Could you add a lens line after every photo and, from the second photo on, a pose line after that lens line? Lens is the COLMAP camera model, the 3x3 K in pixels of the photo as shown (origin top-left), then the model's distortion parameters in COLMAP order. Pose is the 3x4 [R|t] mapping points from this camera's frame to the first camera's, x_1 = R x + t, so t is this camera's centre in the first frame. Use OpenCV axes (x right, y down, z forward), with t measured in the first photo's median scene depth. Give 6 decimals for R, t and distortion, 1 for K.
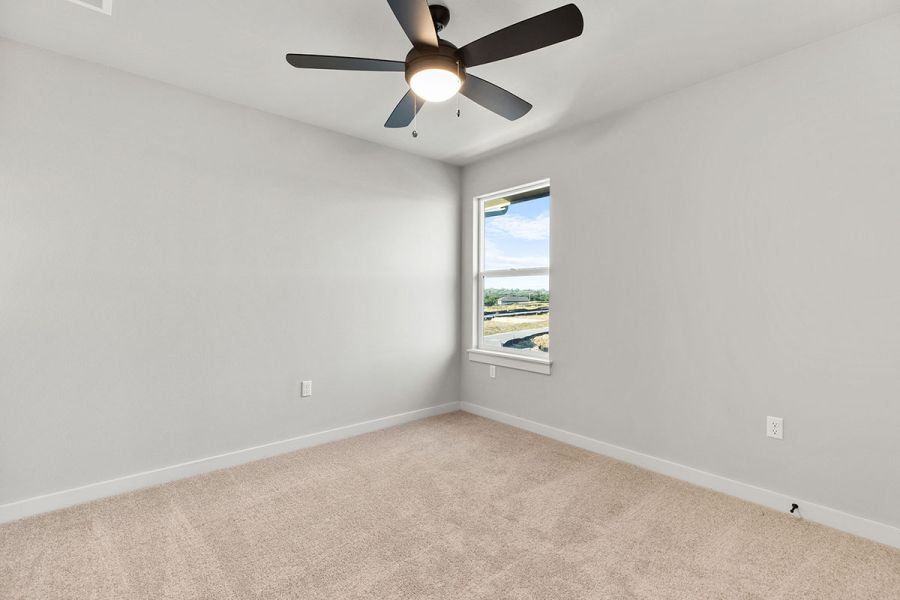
lens RADIAL K [[406.6, 0, 449.7], [0, 406.6, 301.5], [0, 0, 1]] dist [0.002700, 0.000341]
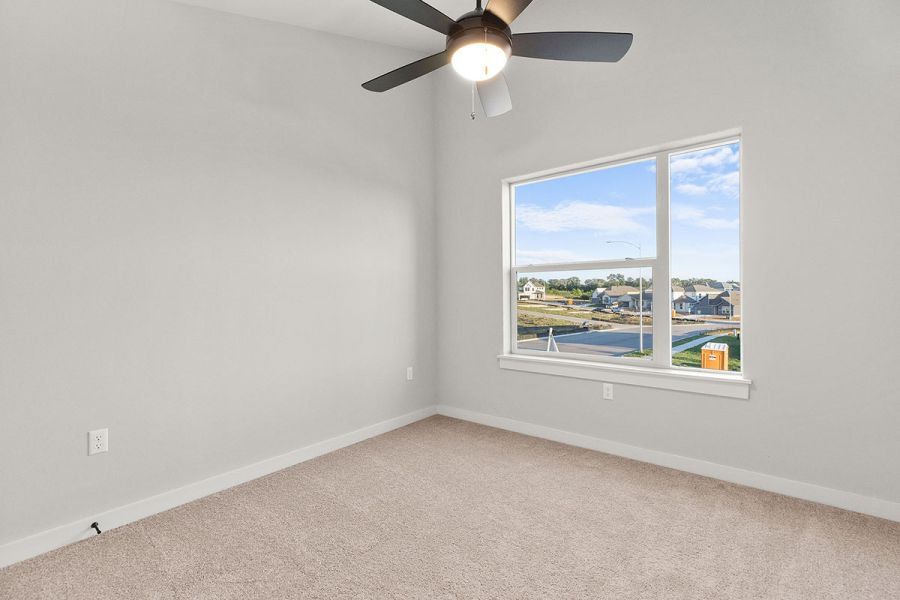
lens RADIAL K [[352.7, 0, 450.8], [0, 352.7, 292.8], [0, 0, 1]] dist [0.000435, -0.000138]
pose [[0.967501, -0.004677, 0.252826, -0.339472], [0.010004, 0.999754, -0.019790, -0.002382], [-0.252671, 0.021676, 0.967309, 0.418215]]
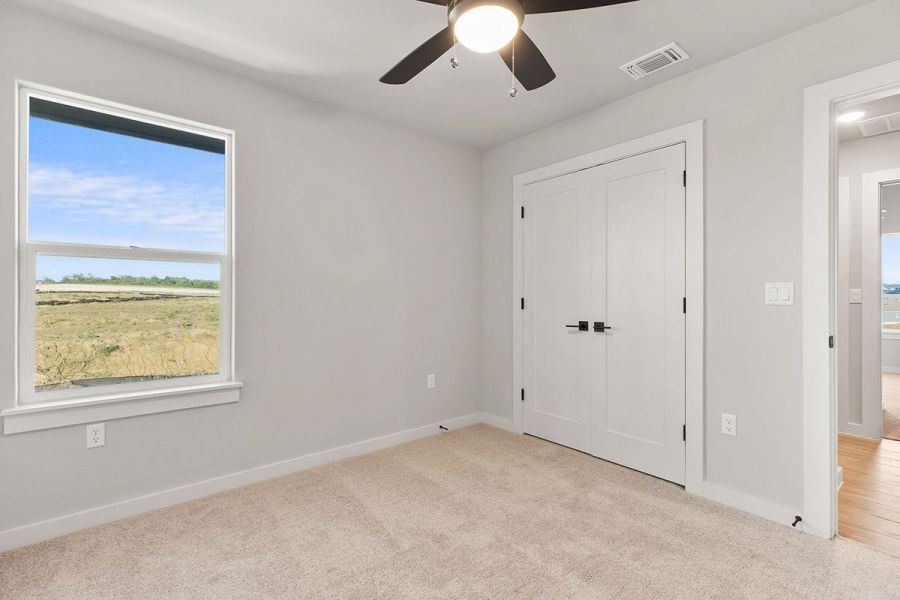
lens RADIAL K [[406.6, 0, 450.5], [0, 406.6, 298.7], [0, 0, 1]] dist [0.002700, 0.000341]
pose [[0.023888, -0.006022, 0.999697, -0.403964], [0.013289, 0.999895, 0.005705, -0.002831], [-0.999626, 0.013149, 0.023965, 0.508960]]
